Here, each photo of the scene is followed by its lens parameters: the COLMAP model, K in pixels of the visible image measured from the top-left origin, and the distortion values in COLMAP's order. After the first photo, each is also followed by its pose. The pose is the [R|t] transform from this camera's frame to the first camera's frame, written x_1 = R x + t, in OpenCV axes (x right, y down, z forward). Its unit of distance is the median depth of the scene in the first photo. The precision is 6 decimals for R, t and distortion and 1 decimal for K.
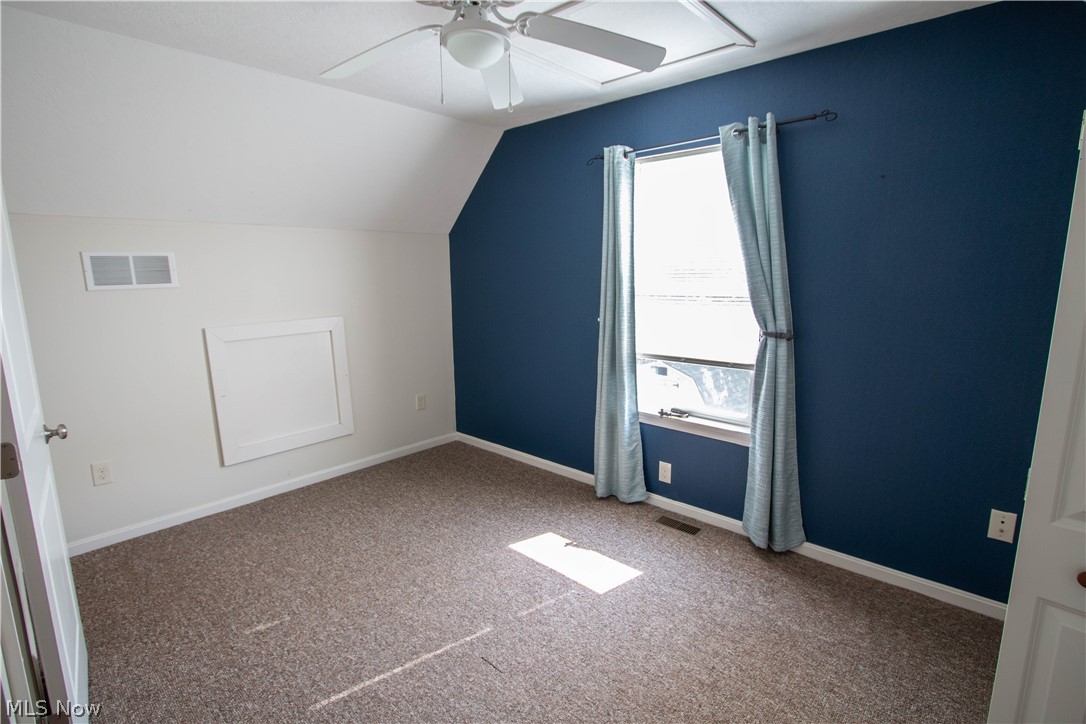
lens RADIAL K [[502.7, 0, 544.2], [0, 502.7, 359.7], [0, 0, 1]] dist [-0.001958, 0.000241]
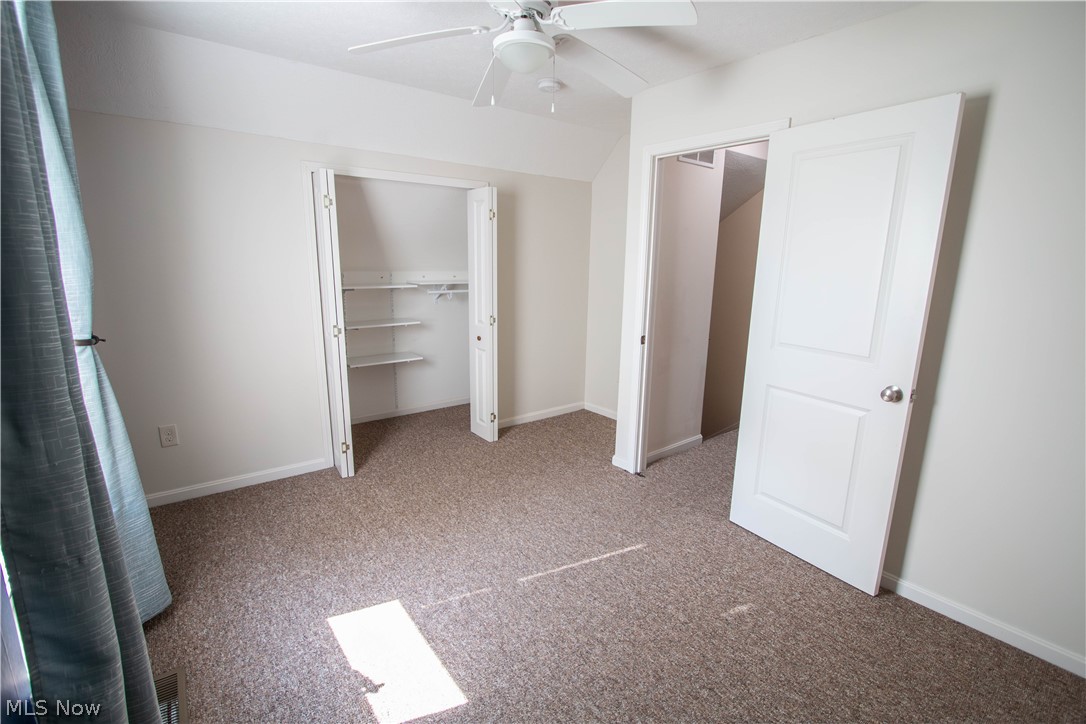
lens RADIAL K [[502.7, 0, 542.3], [0, 502.7, 361.5], [0, 0, 1]] dist [-0.001958, 0.000241]
pose [[-0.983858, -0.040912, 0.174214, -0.305152], [0.026593, 0.929282, 0.368413, -0.288536], [-0.176966, 0.367099, -0.913193, 1.697124]]
